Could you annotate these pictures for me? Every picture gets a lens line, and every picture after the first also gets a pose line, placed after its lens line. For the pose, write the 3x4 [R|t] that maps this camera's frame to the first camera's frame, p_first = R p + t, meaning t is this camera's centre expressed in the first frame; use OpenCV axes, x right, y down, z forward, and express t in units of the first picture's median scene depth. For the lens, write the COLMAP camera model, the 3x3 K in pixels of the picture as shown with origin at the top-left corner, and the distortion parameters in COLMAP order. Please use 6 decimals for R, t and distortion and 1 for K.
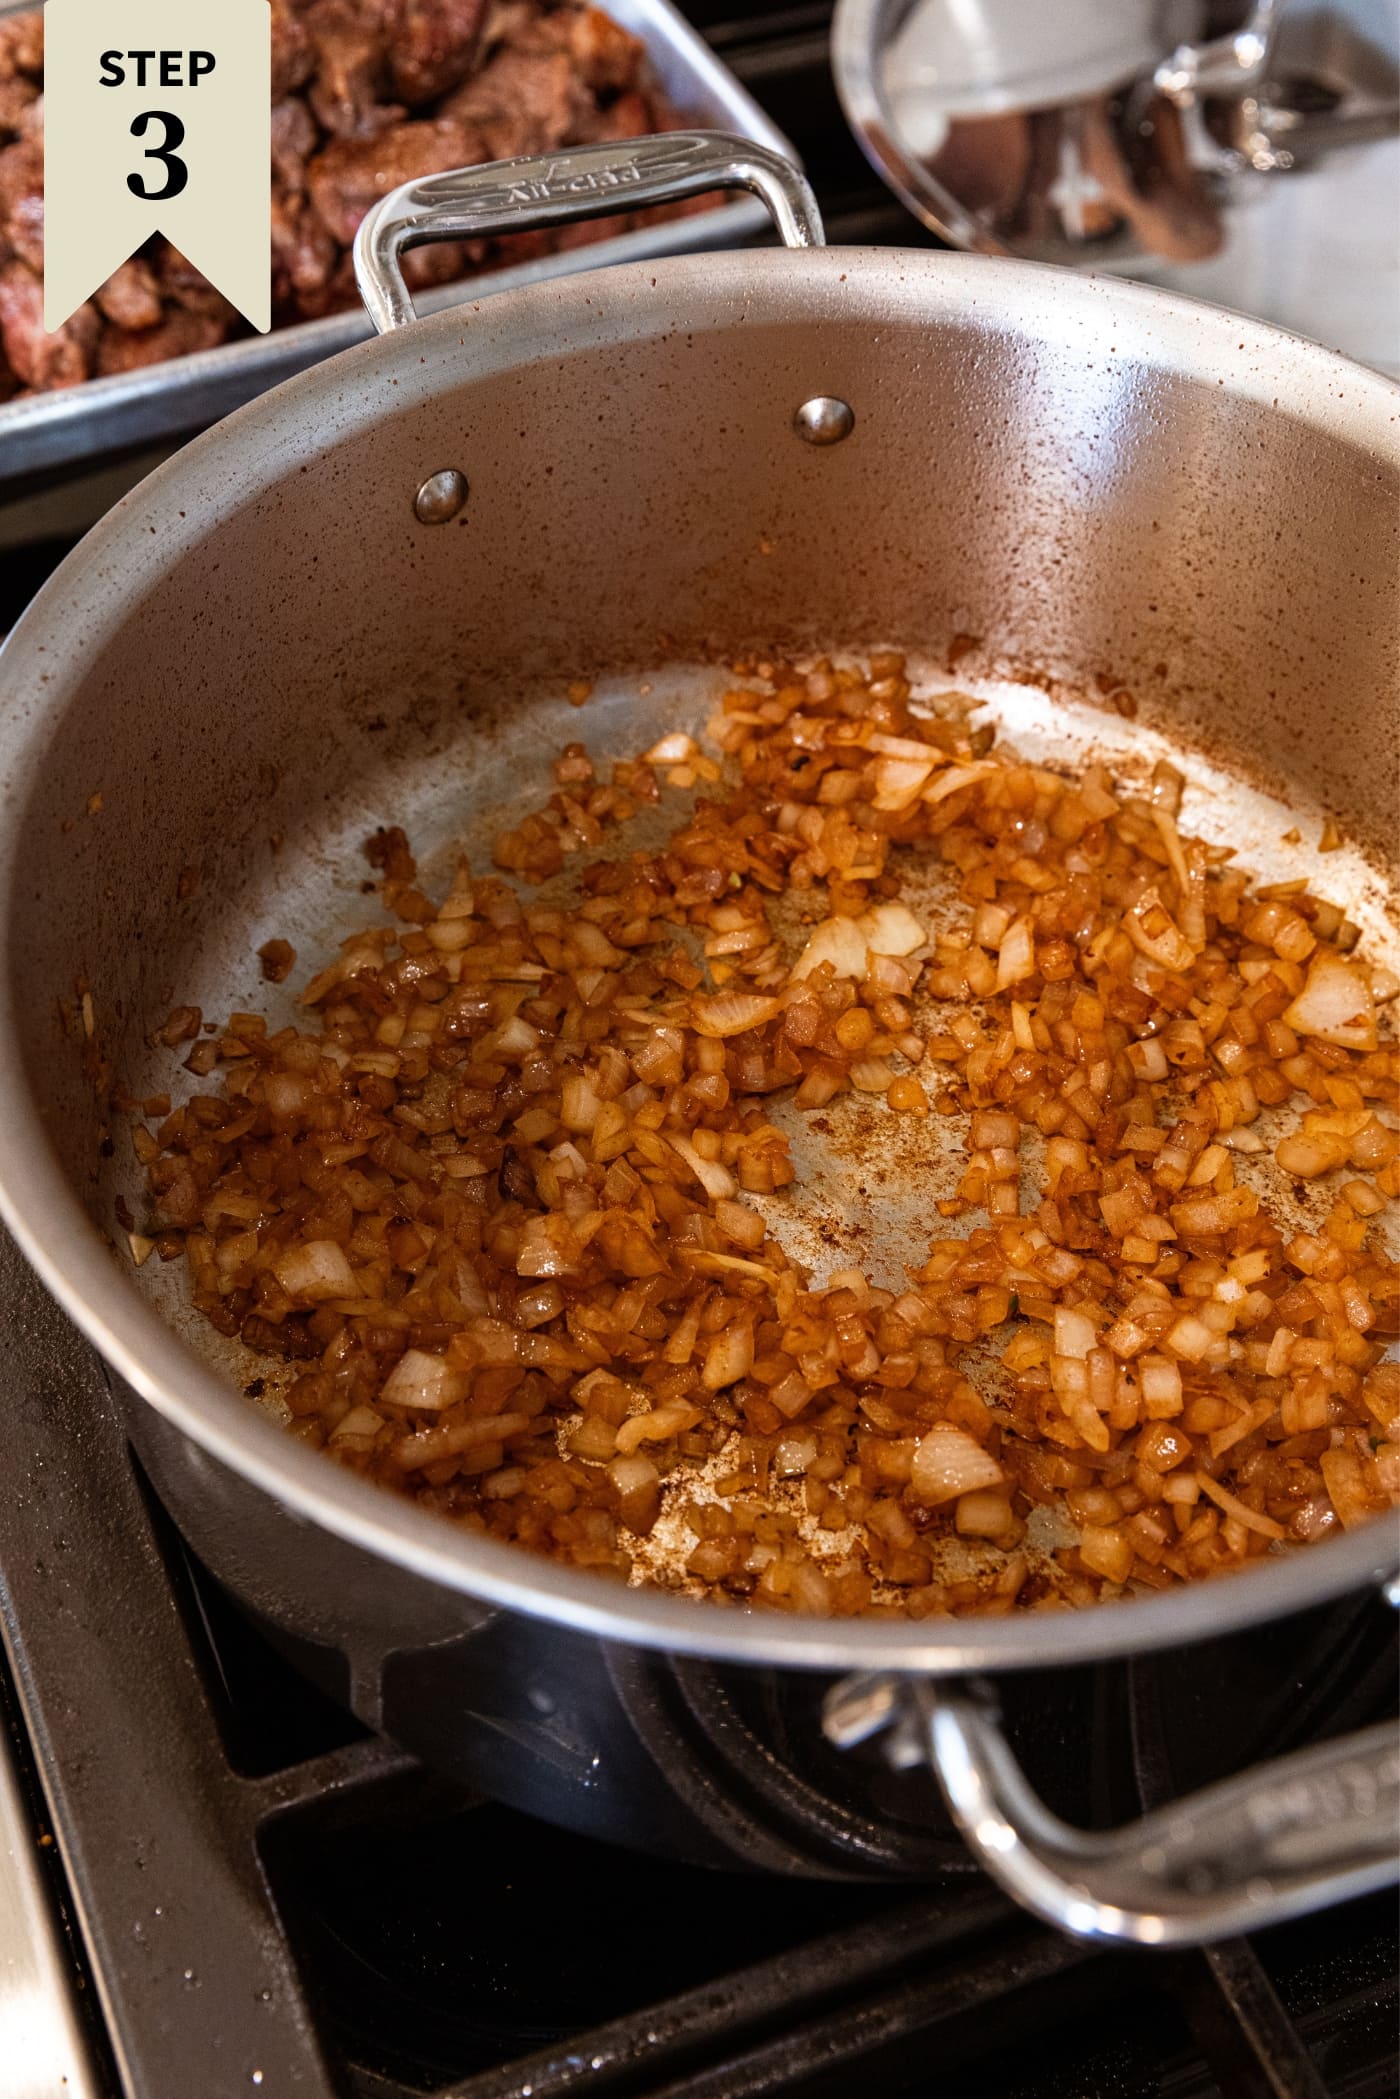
lens RADIAL K [[2643.0, 0, 700.0], [0, 2643.0, 1049.5], [0, 0, 1]] dist [-0.014588, 0.068805]
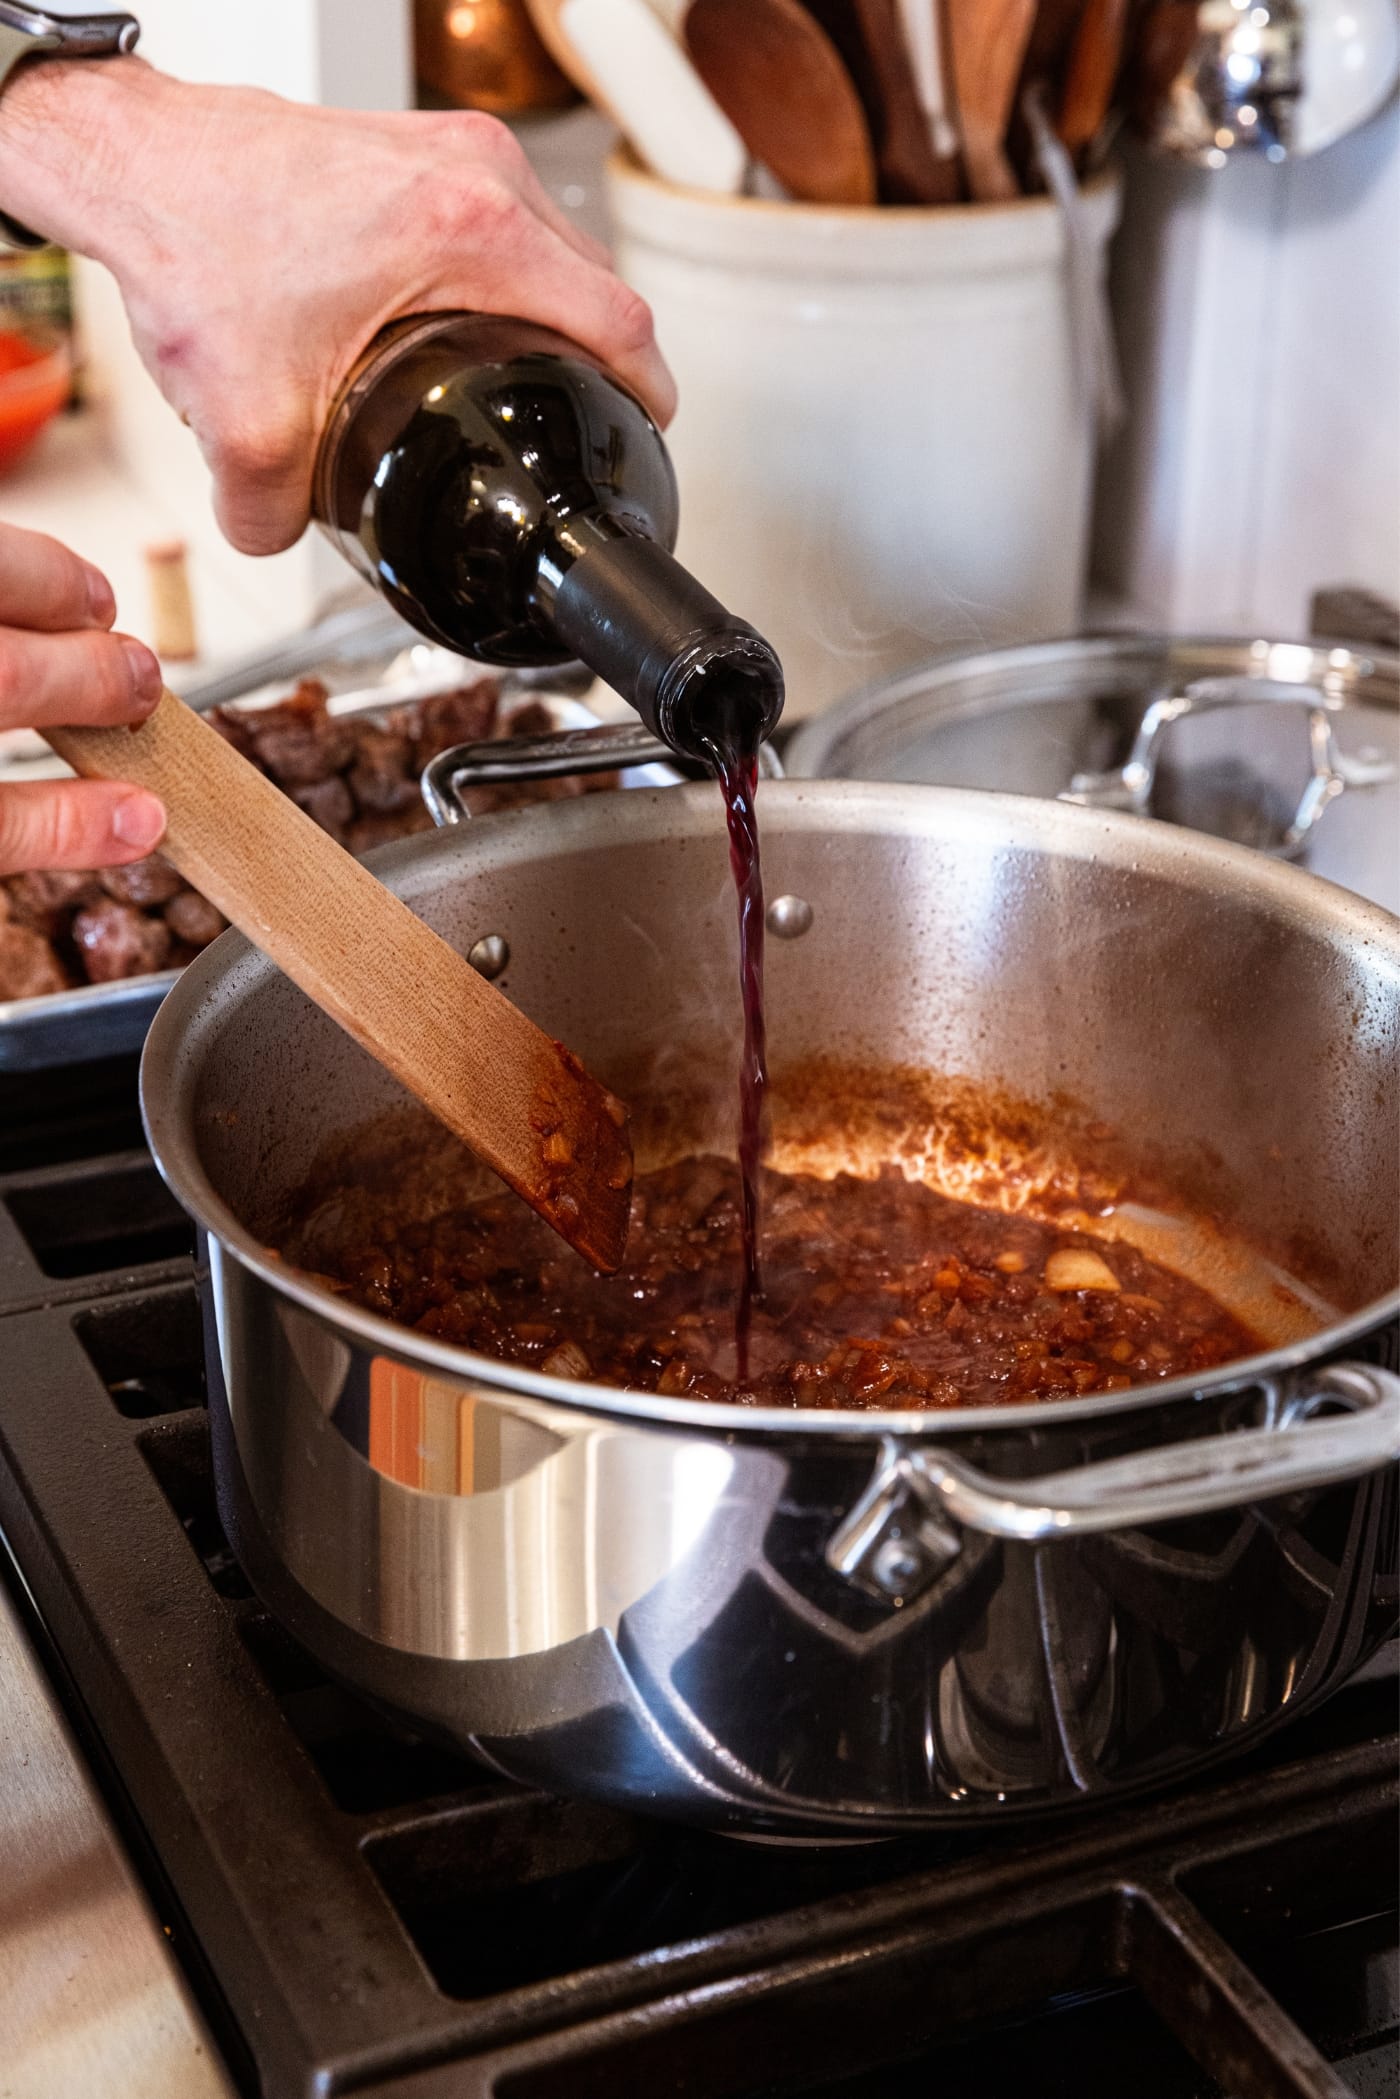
lens RADIAL K [[3389.6, 0, 700.0], [0, 3389.6, 1049.5], [0, 0, 1]] dist [0.003640, -0.008745]
pose [[0.999502, -0.013146, 0.028678, -0.040955], [0.023656, 0.913734, -0.405624, 0.455057], [-0.020872, 0.406101, 0.913590, -0.430539]]
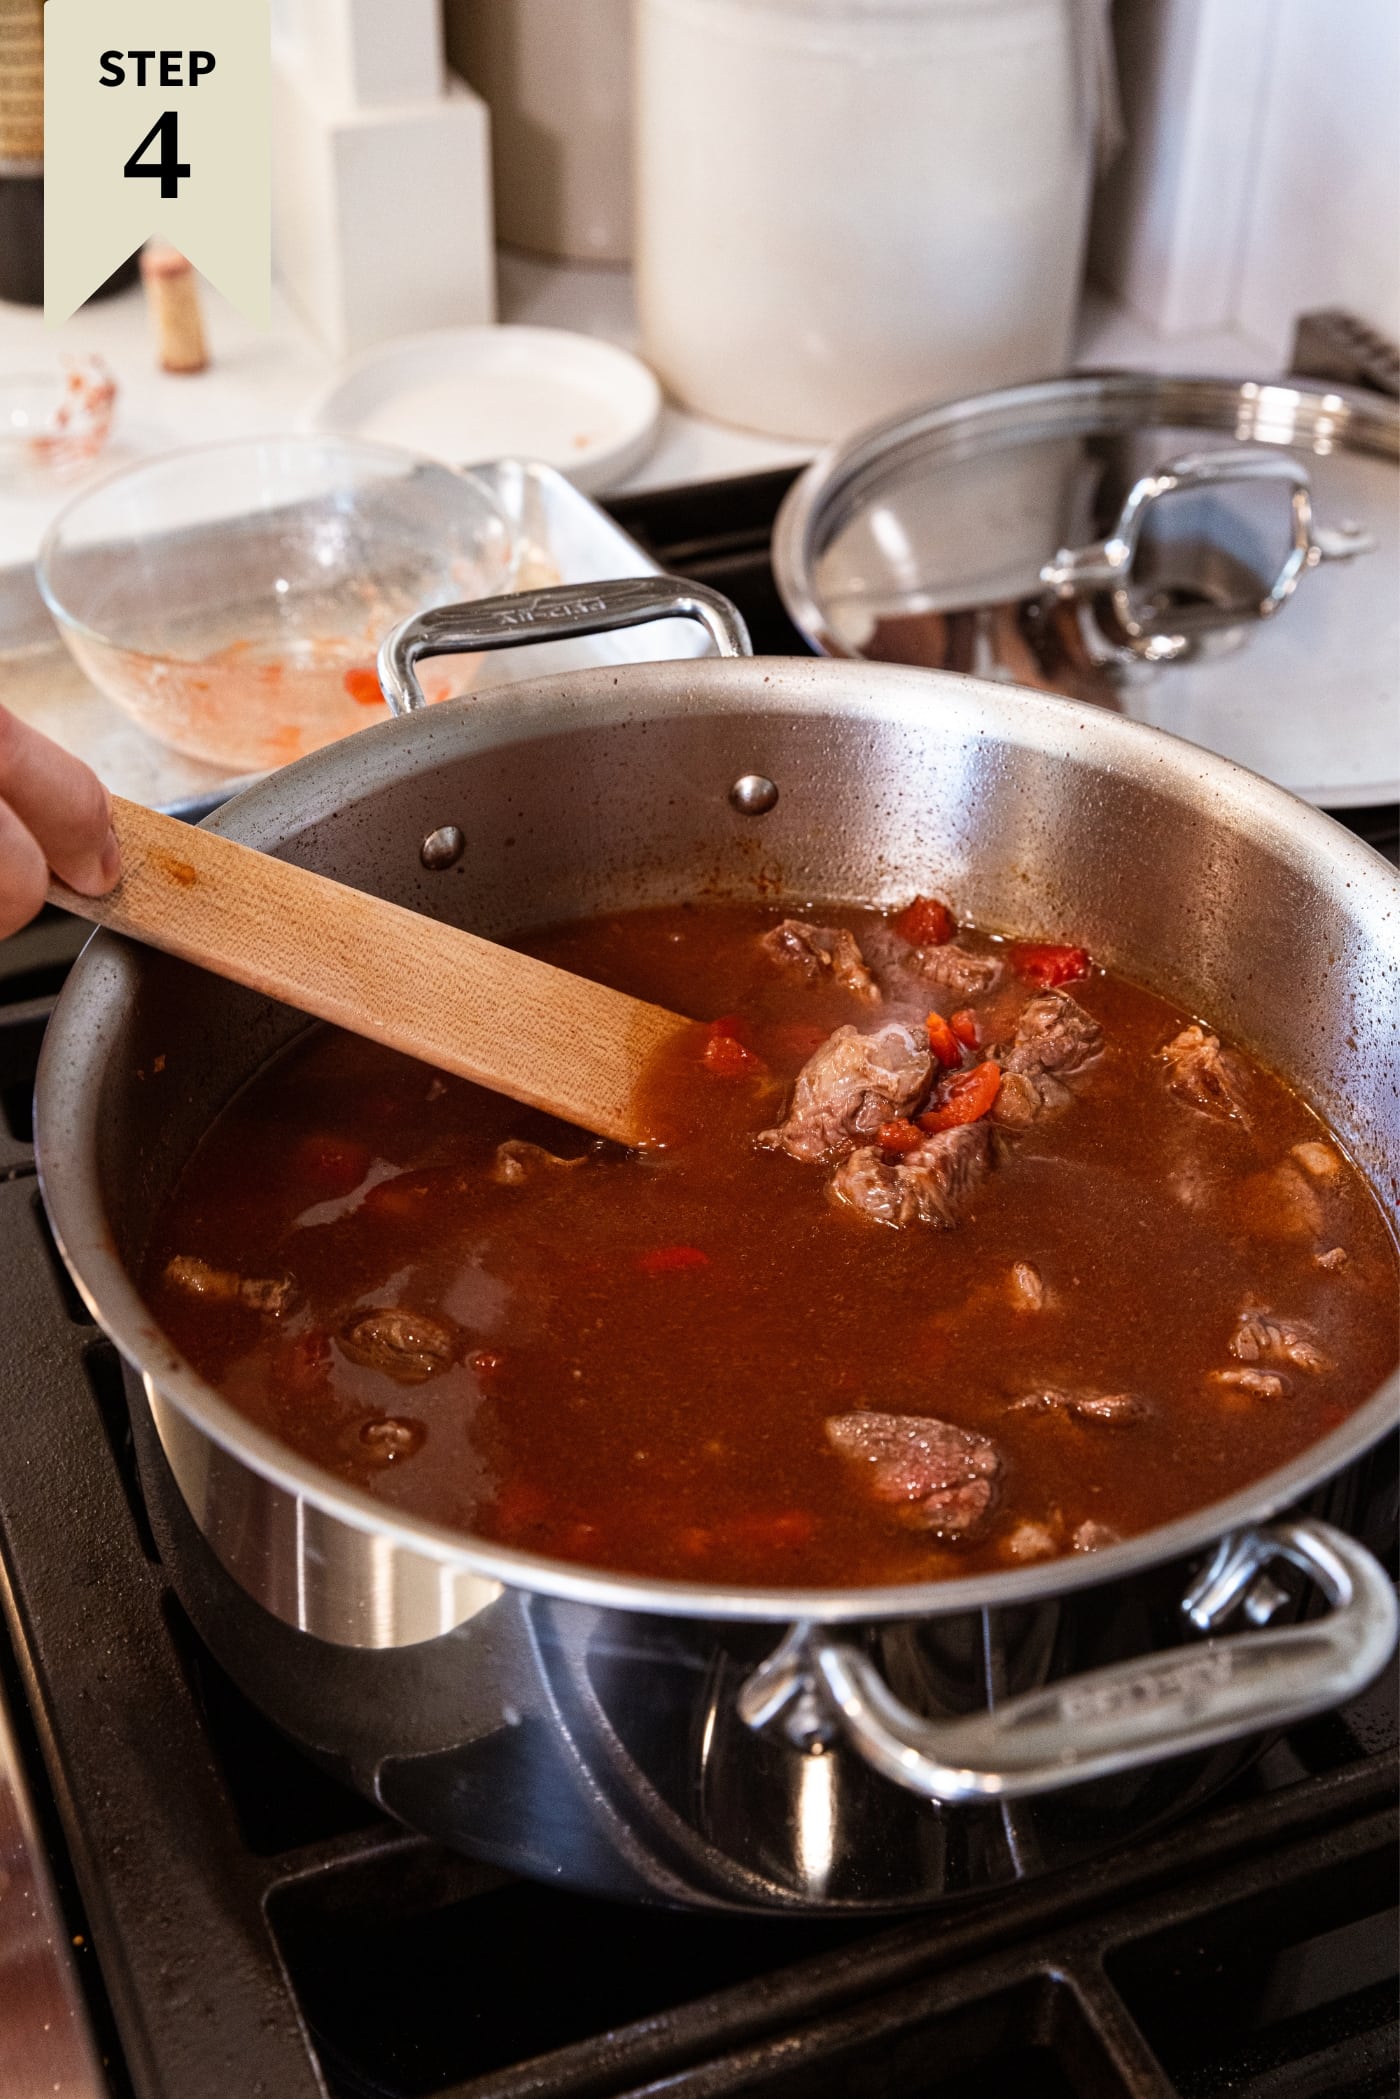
lens RADIAL K [[2743.0, 0, 680.6], [0, 2743.0, 981.4], [0, 0, 1]] dist [-0.000841, 0.048108]
pose [[1.000000, -0.000769, -0.000242, 0.012542], [0.000688, 0.970492, -0.241131, 0.149137], [0.000421, 0.241131, 0.970493, -0.213369]]
